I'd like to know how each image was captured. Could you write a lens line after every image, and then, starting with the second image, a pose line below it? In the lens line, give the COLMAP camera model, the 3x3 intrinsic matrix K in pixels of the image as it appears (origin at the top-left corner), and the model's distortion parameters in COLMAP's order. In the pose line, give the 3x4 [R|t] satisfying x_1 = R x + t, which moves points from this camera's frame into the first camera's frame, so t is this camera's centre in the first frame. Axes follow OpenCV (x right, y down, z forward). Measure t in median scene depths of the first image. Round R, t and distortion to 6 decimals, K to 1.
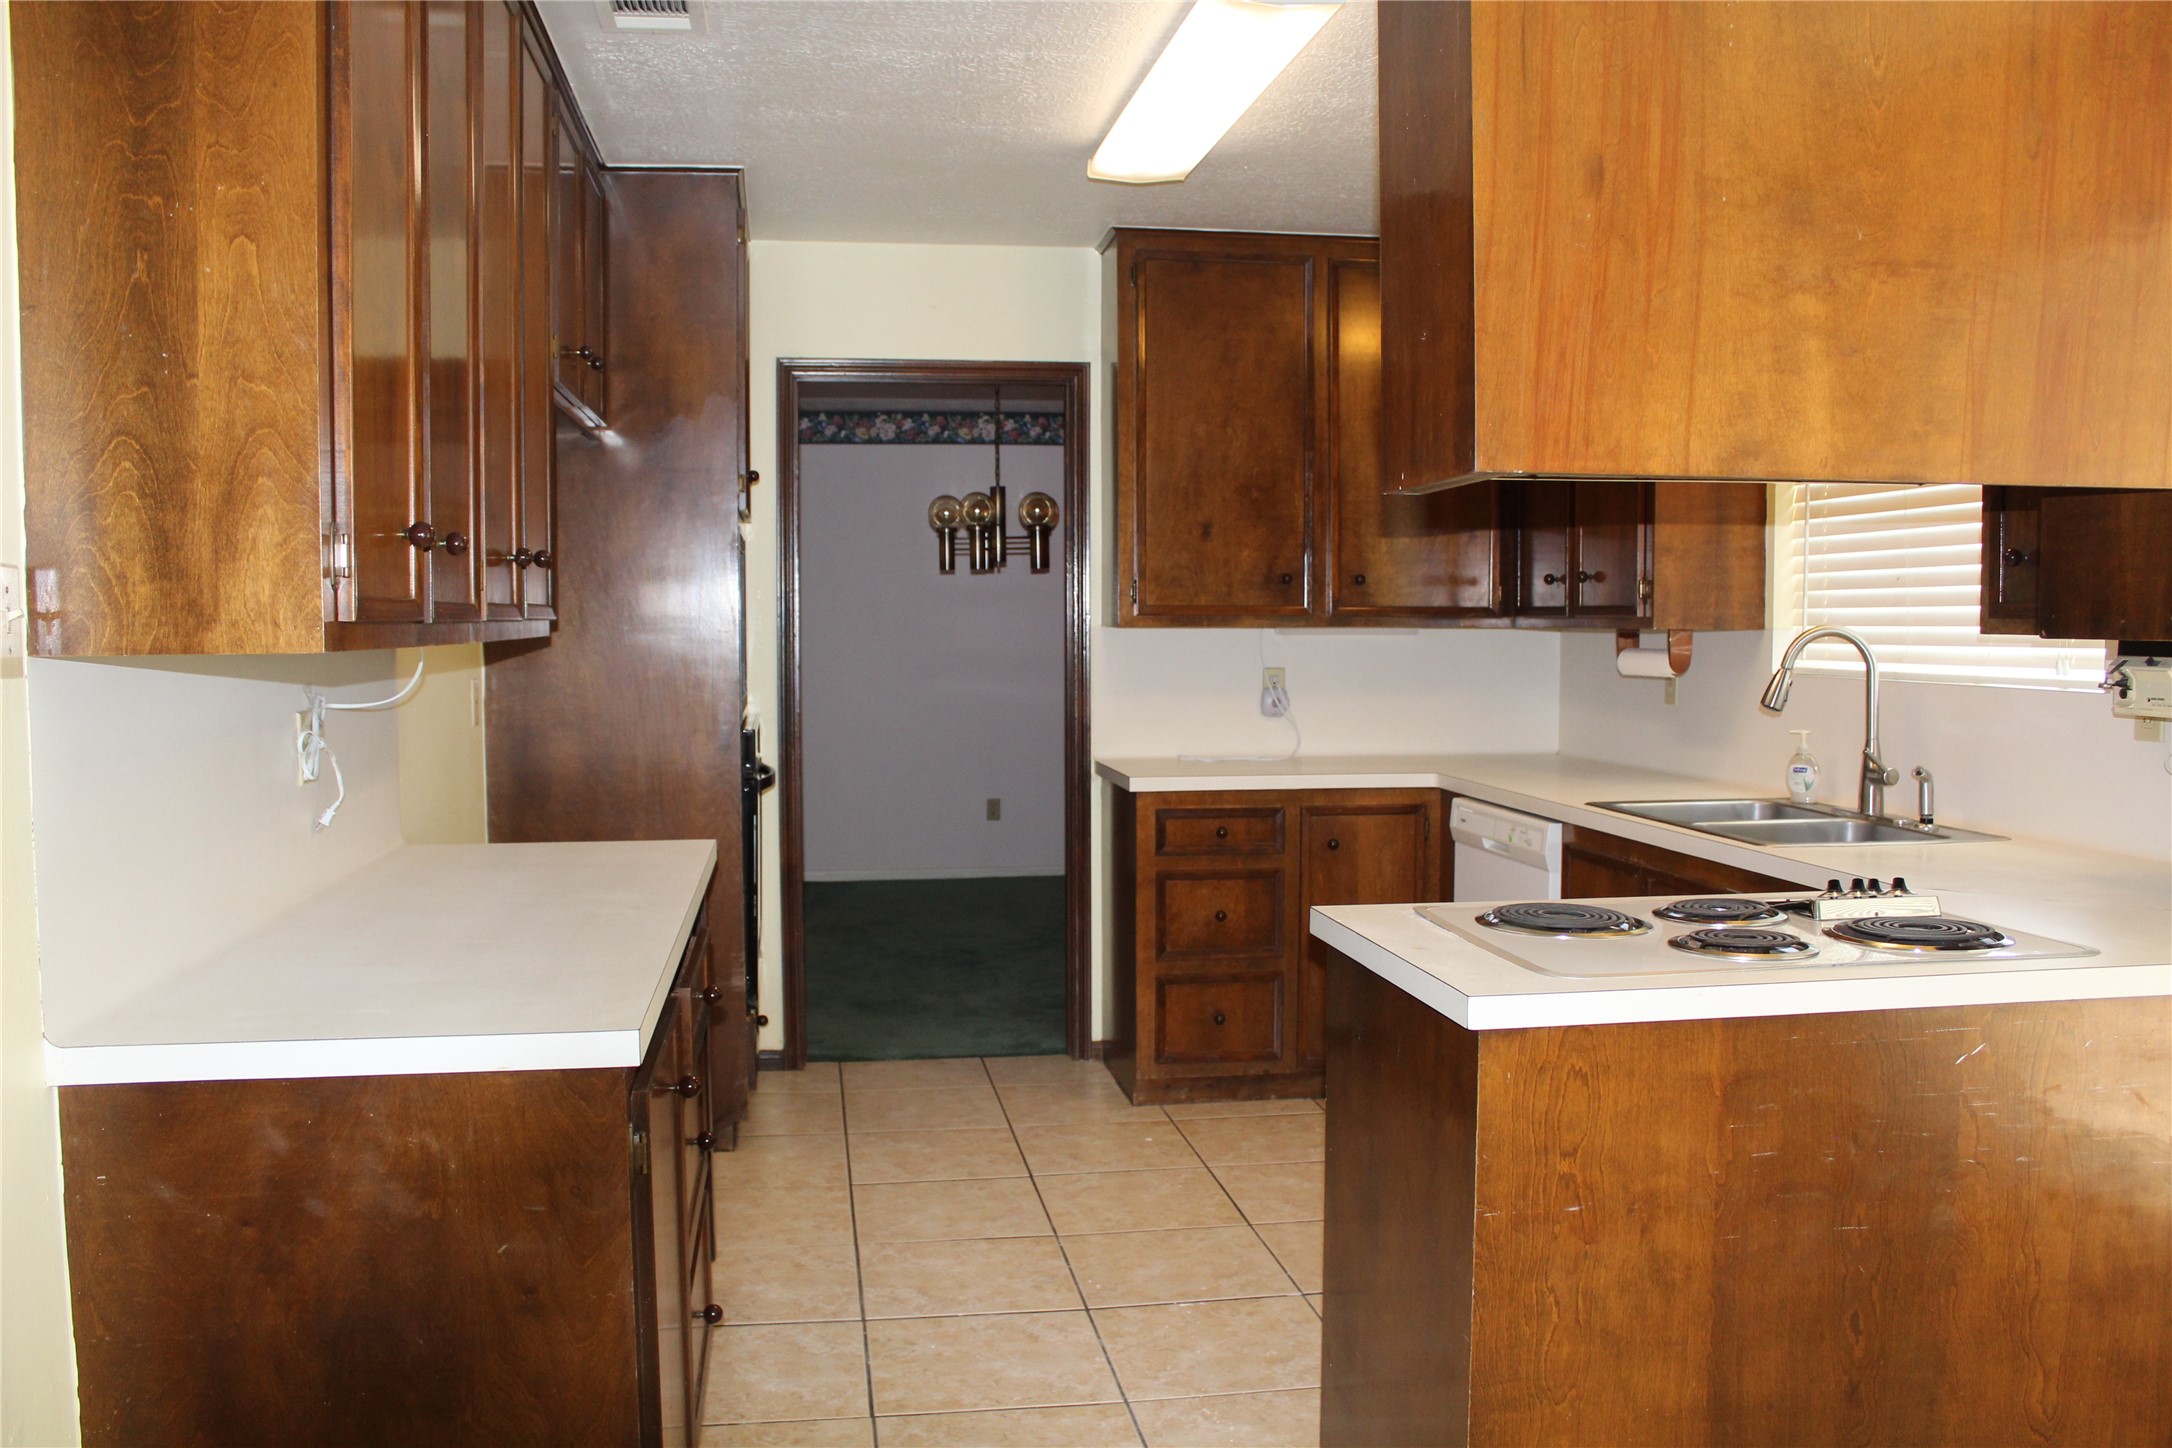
lens RADIAL K [[1779.7, 0, 1086.0], [0, 1779.7, 724.0], [0, 0, 1]] dist [-0.097849, 0.002703]
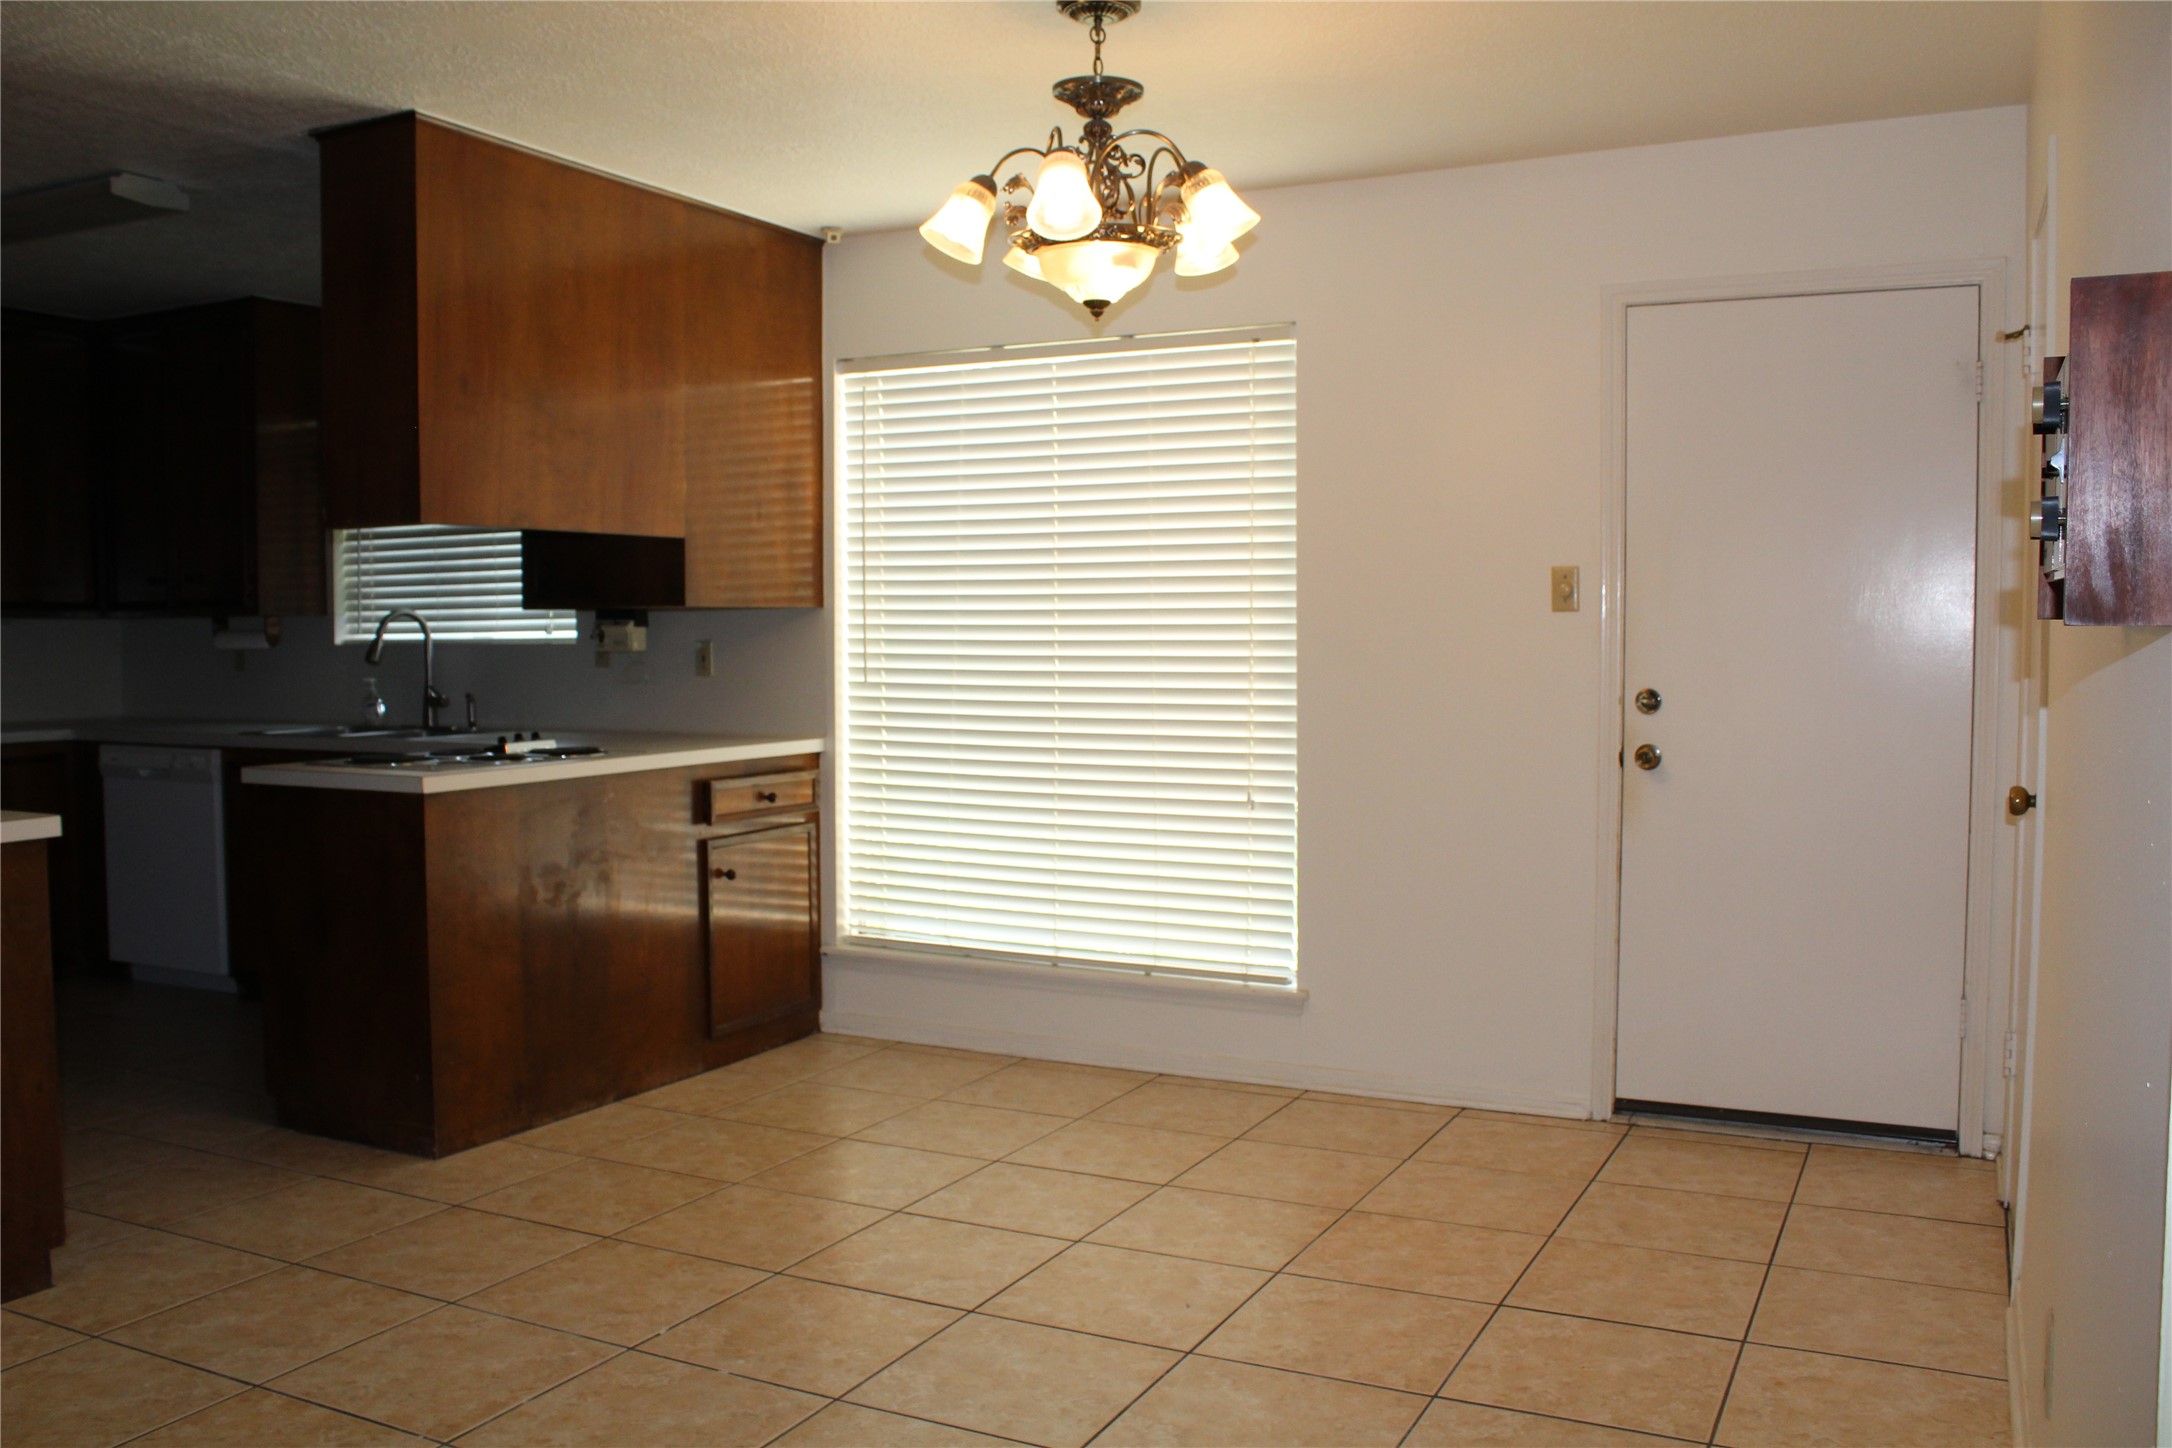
lens RADIAL K [[1779.7, 0, 1086.0], [0, 1779.7, 724.0], [0, 0, 1]] dist [-0.097849, 0.002703]
pose [[0.572854, -0.048578, 0.818217, -0.527010], [0.054904, 0.998274, 0.020828, 0.048464], [-0.817817, 0.032992, 0.574532, -0.419712]]
